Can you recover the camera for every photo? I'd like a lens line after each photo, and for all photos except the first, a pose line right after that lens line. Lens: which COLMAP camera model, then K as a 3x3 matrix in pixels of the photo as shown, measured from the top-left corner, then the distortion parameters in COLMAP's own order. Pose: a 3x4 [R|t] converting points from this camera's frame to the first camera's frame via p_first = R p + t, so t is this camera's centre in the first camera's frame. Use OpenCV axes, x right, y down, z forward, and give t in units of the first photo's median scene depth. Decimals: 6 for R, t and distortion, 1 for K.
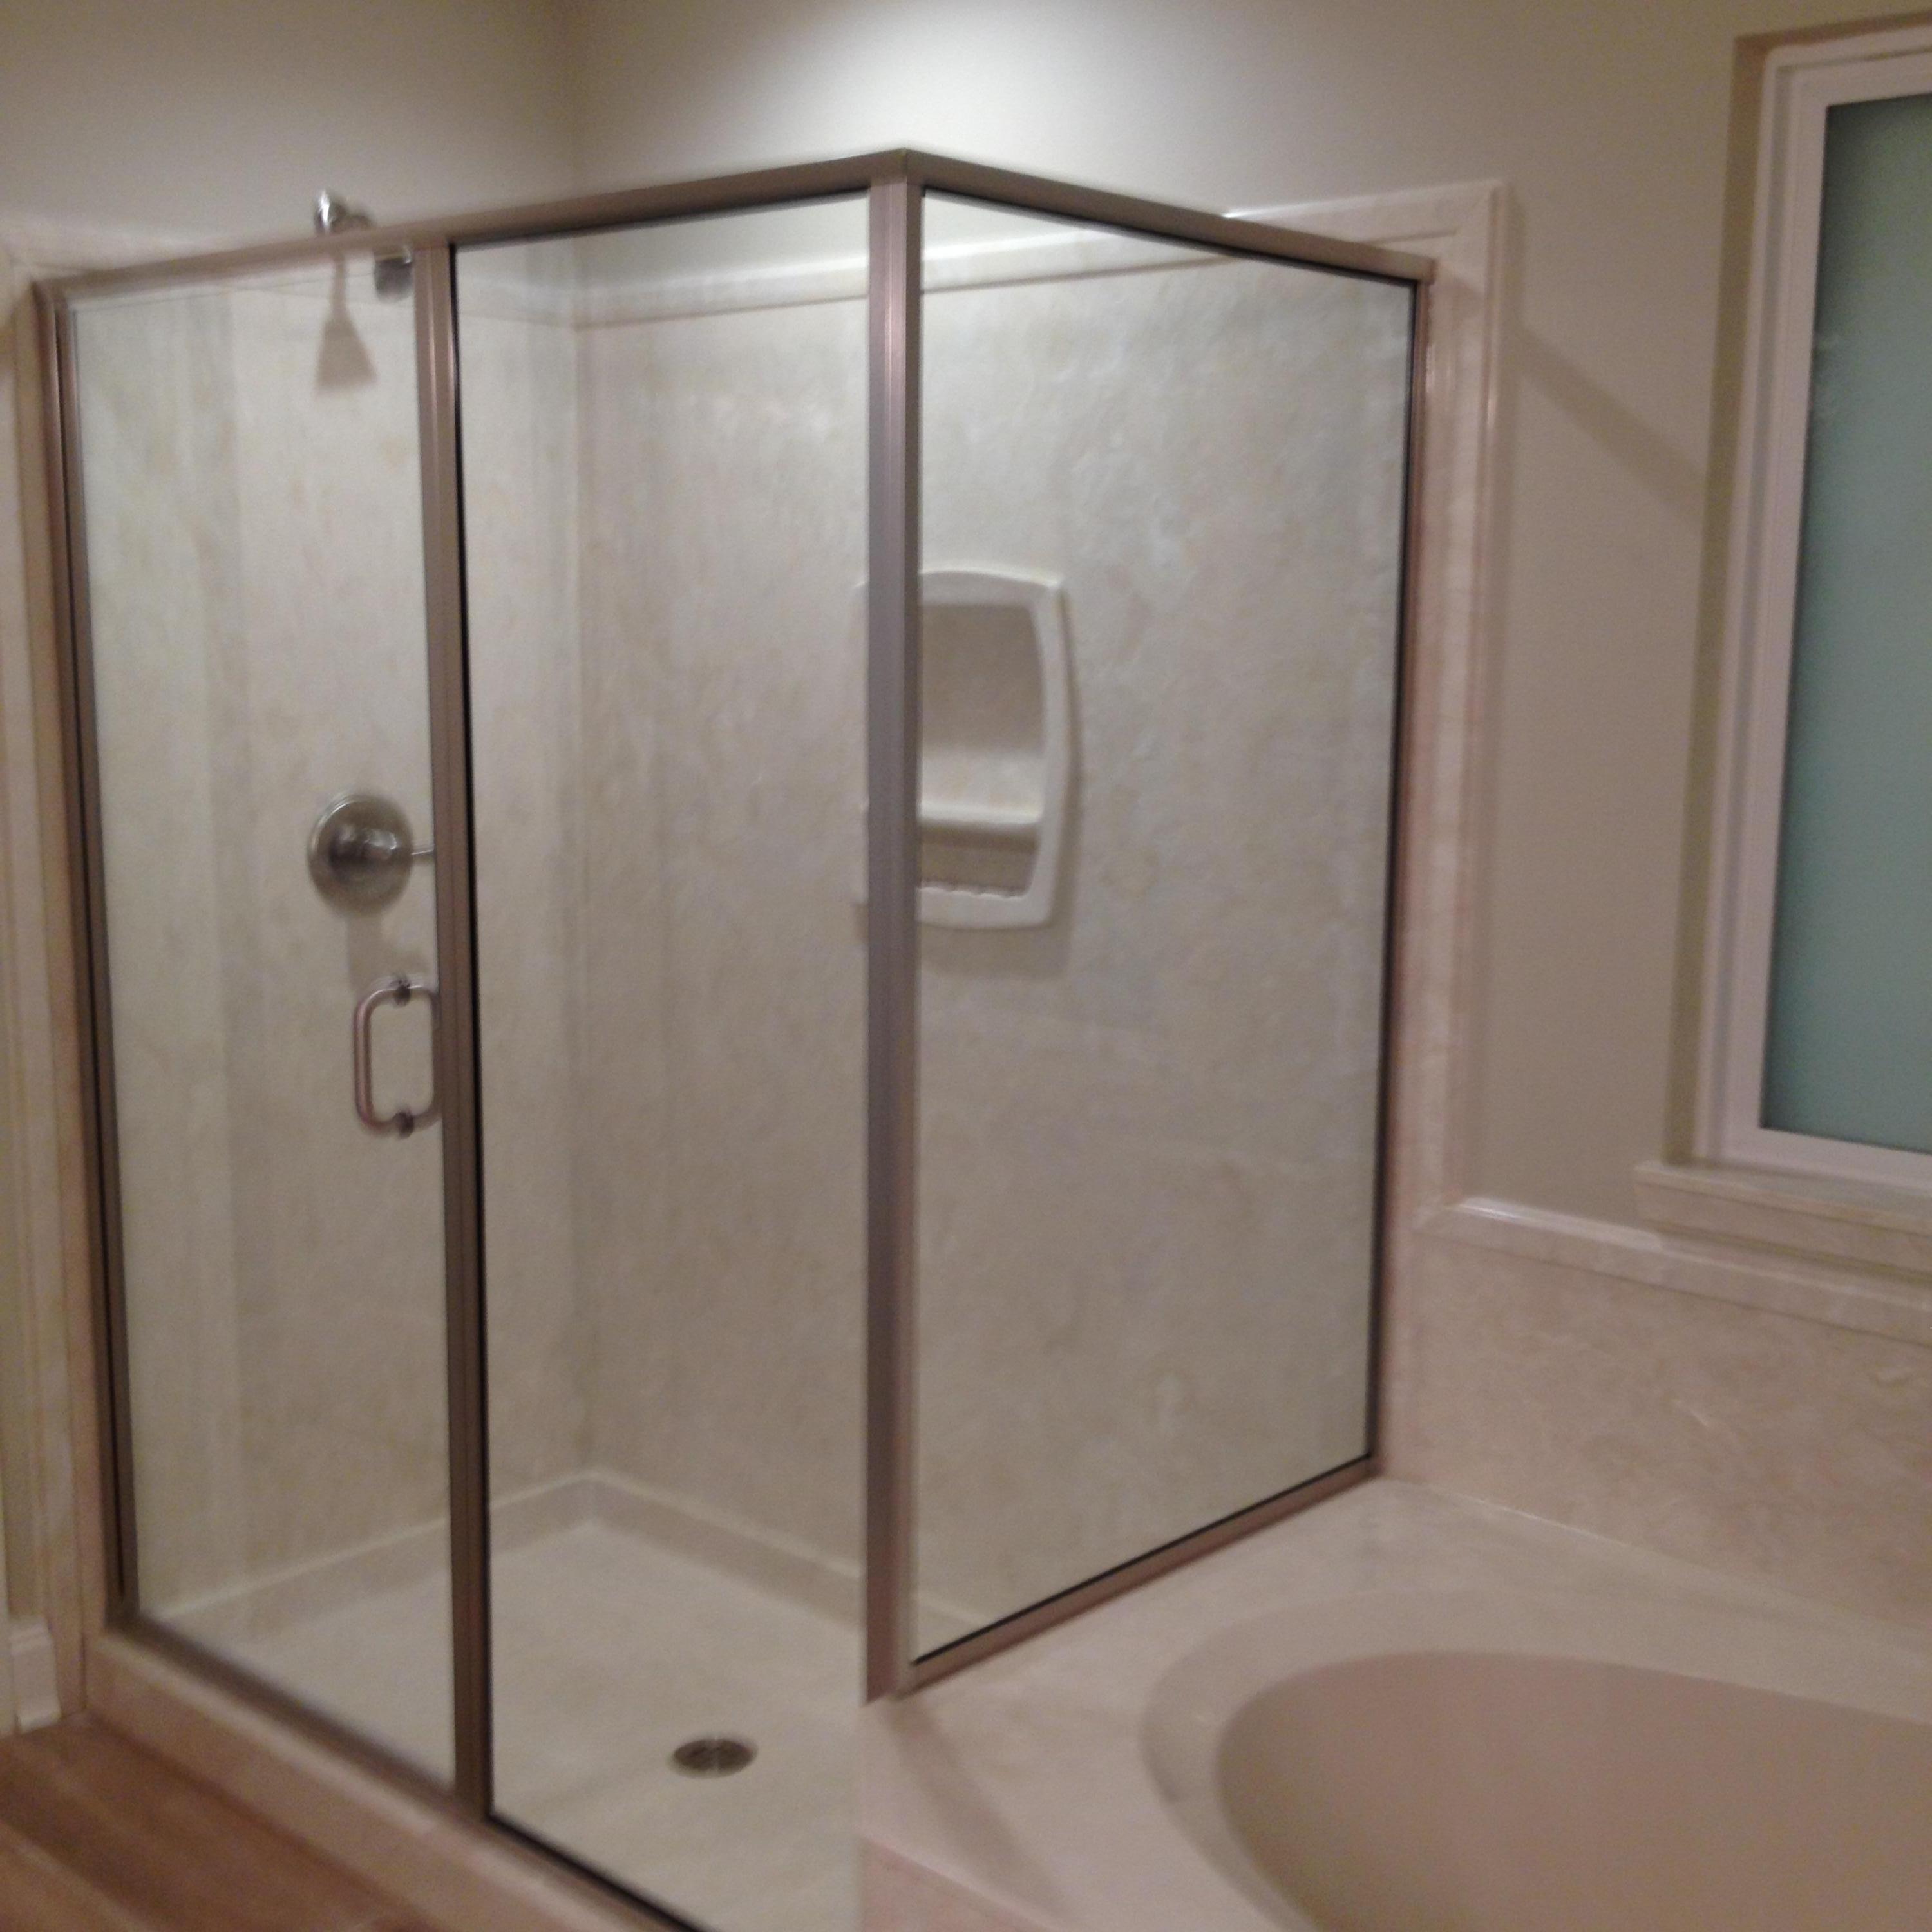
lens RADIAL K [[2384.0, 0, 972.1], [0, 2384.0, 979.4], [0, 0, 1]] dist [0.028279, 0.000000]
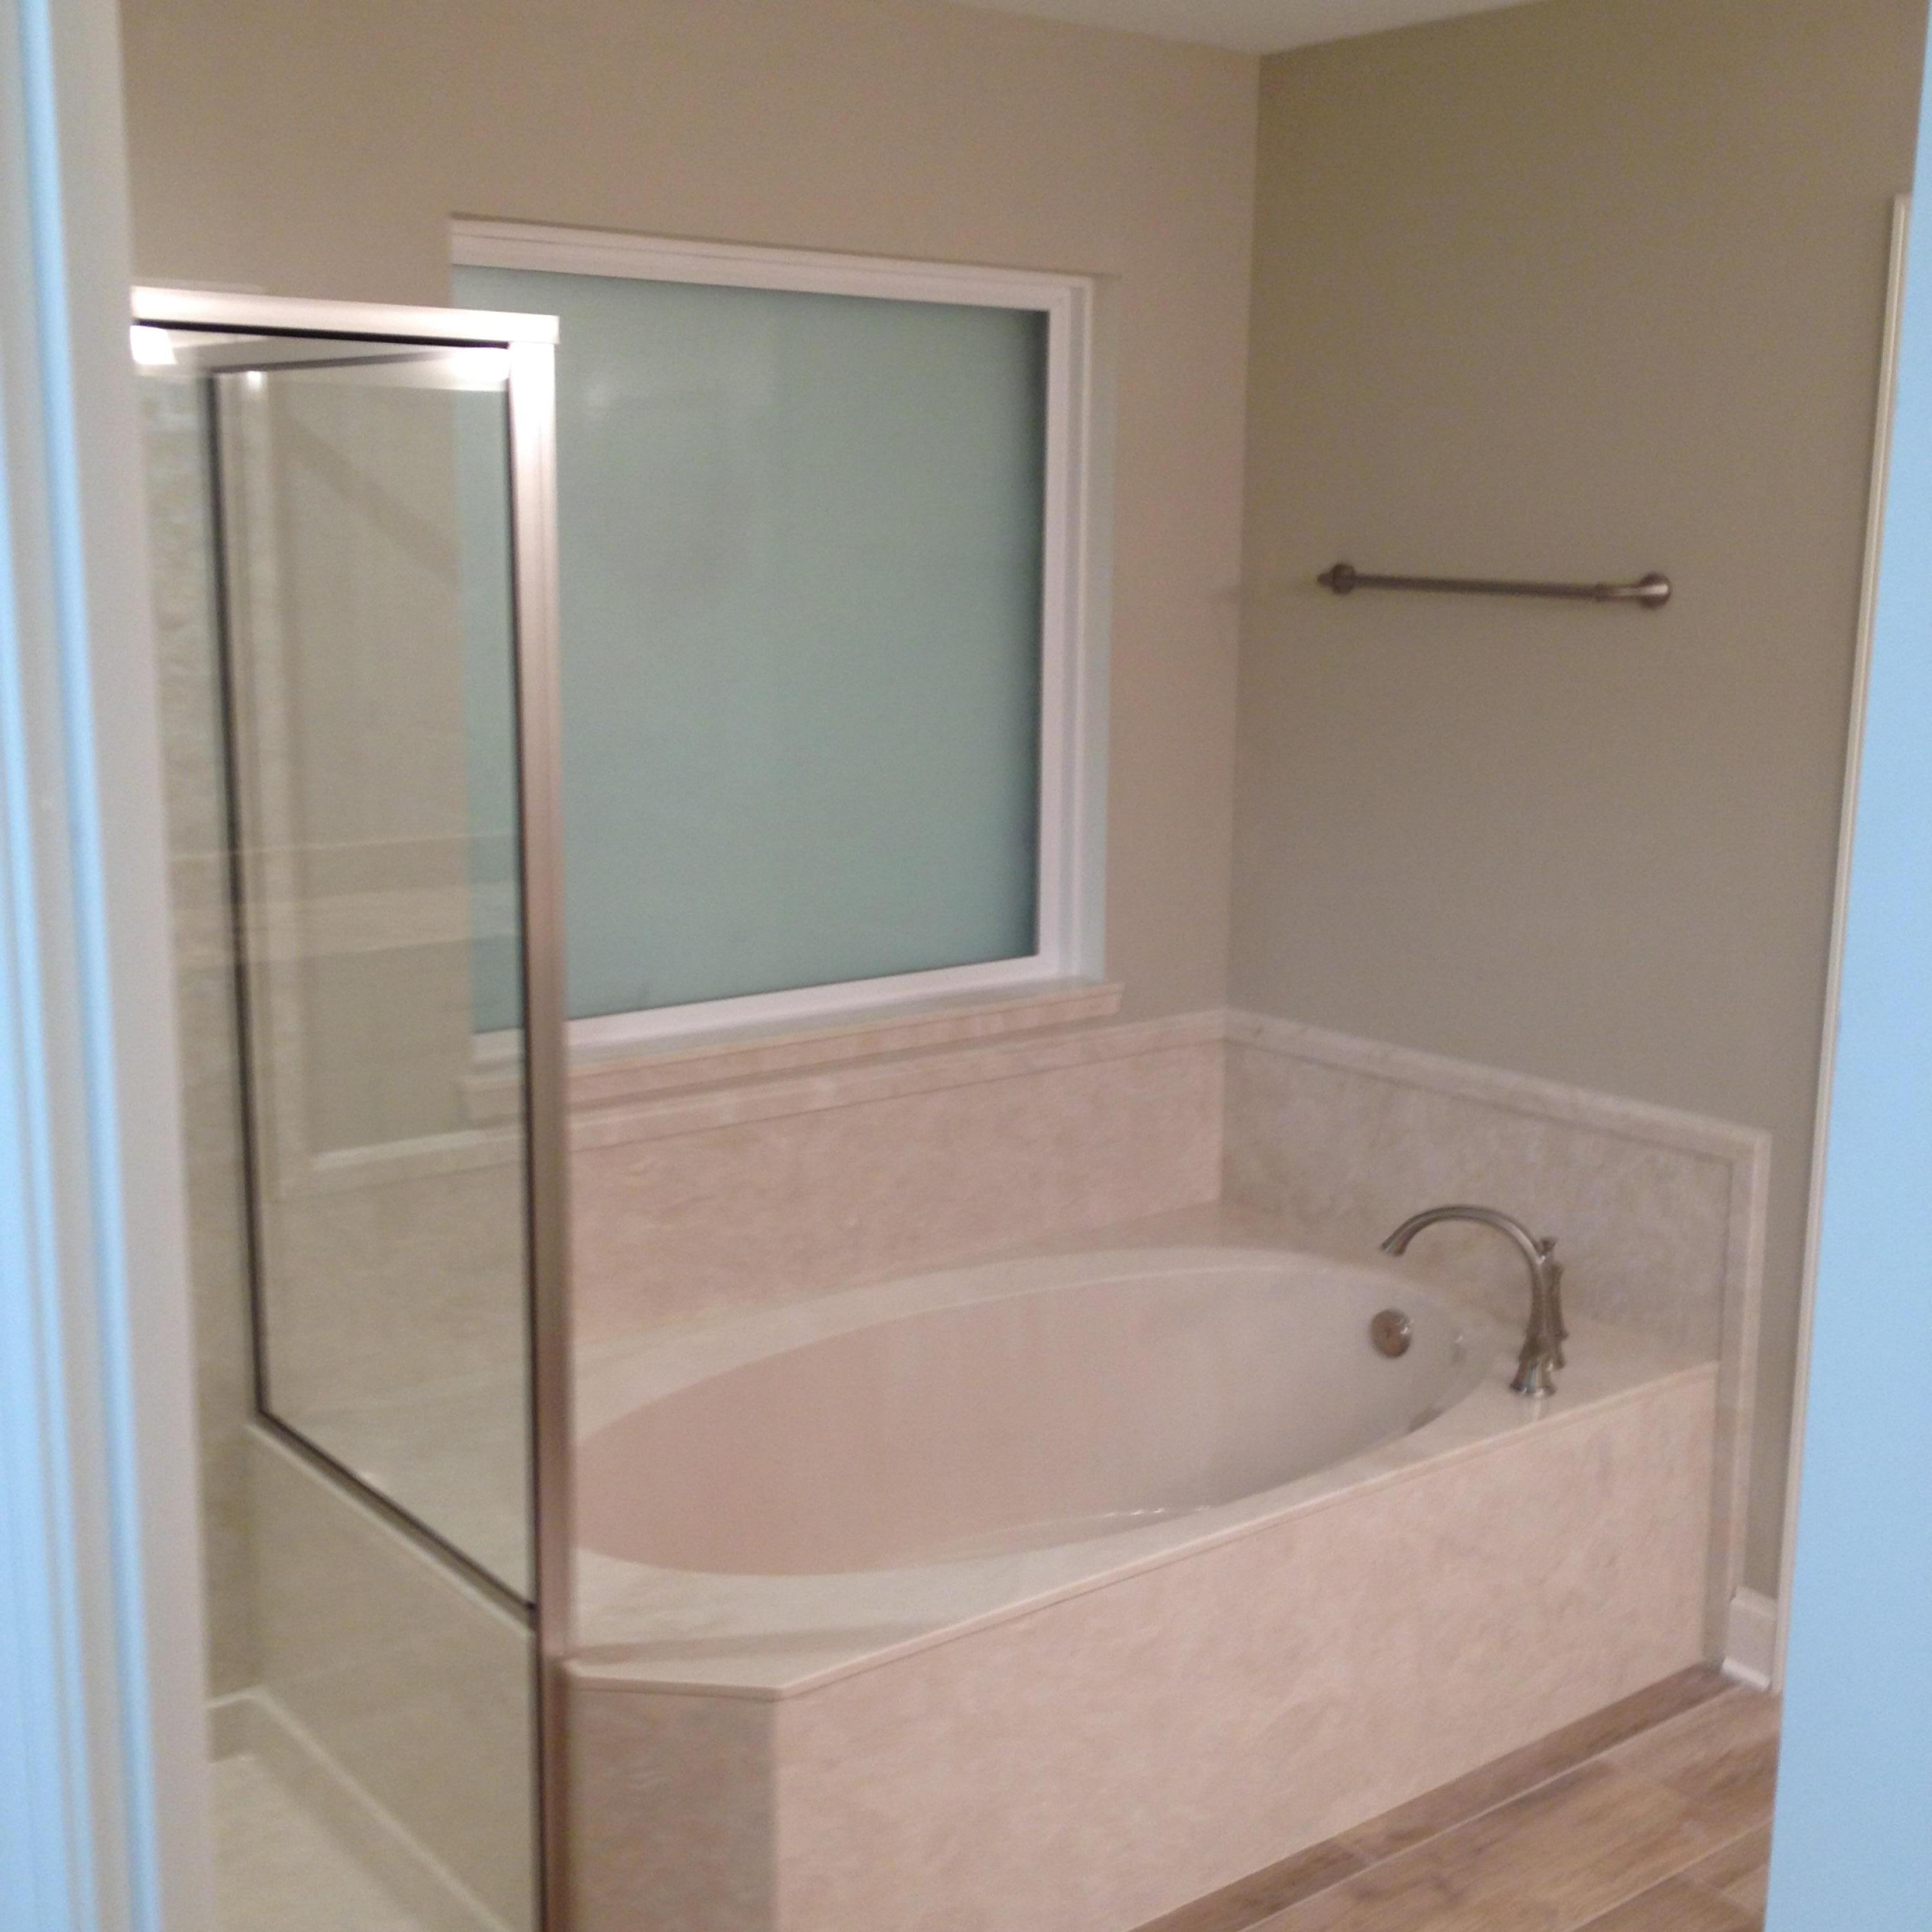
lens RADIAL K [[2384.0, 0, 963.2], [0, 2384.0, 967.0], [0, 0, 1]] dist [0.028279, 0.000000]
pose [[0.162442, -0.197470, 0.966756, -0.483224], [0.140416, 0.974425, 0.175443, -0.090459], [-0.976676, 0.107249, 0.186016, 0.261727]]
